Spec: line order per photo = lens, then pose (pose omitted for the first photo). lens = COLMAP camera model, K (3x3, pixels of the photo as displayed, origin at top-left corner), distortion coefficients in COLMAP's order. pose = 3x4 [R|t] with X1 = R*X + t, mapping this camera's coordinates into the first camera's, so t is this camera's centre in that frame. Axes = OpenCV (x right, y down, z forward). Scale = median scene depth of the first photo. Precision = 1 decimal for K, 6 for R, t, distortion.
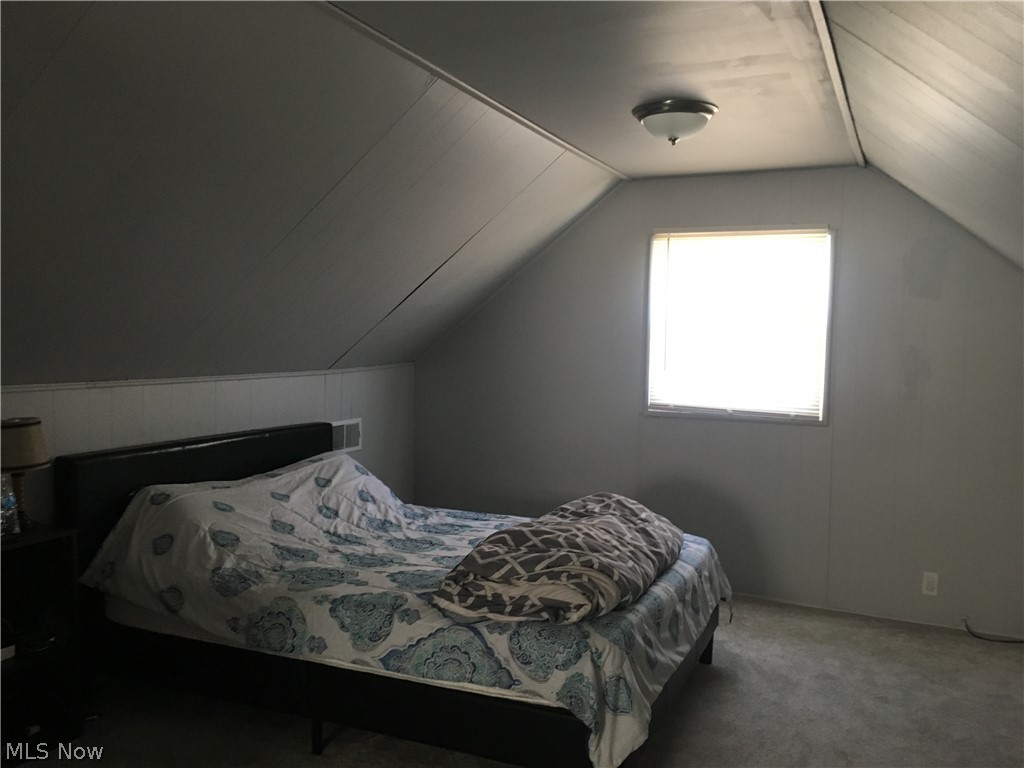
lens RADIAL K [[872.7, 0, 503.2], [0, 872.7, 378.6], [0, 0, 1]] dist [0.067746, -0.056087]
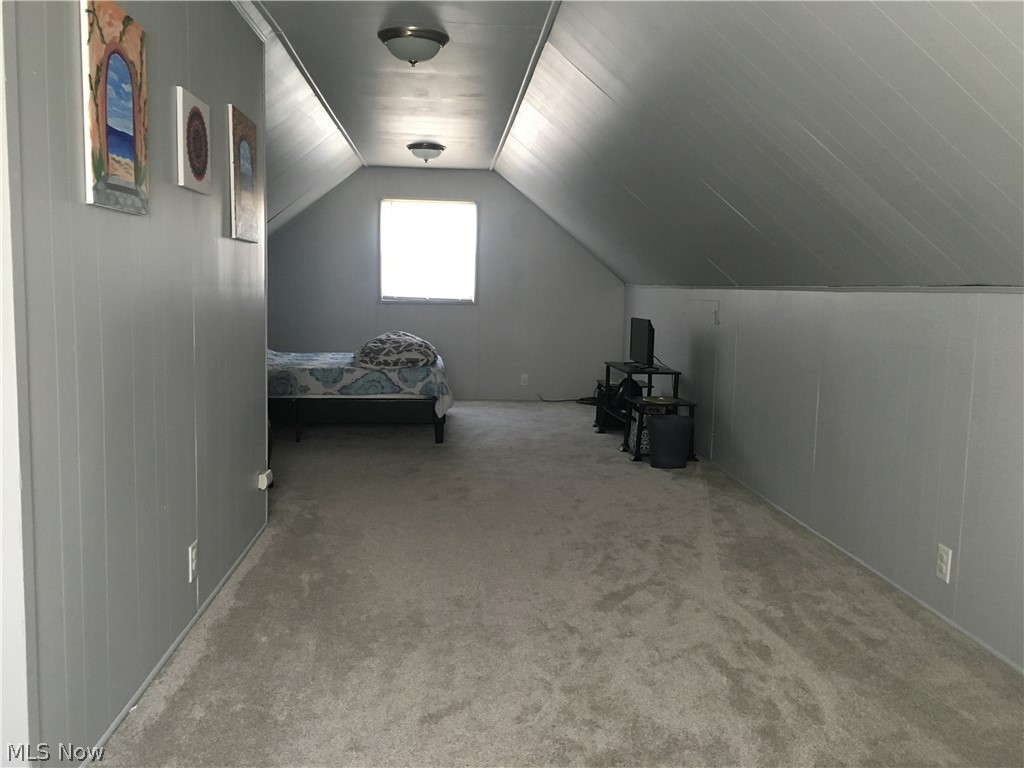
lens RADIAL K [[872.7, 0, 511.7], [0, 872.7, 386.7], [0, 0, 1]] dist [0.067746, -0.056087]
pose [[0.873044, -0.060130, 0.483921, -0.859125], [0.024722, 0.996550, 0.079226, 0.139577], [-0.487015, -0.057204, 0.871518, -1.234085]]
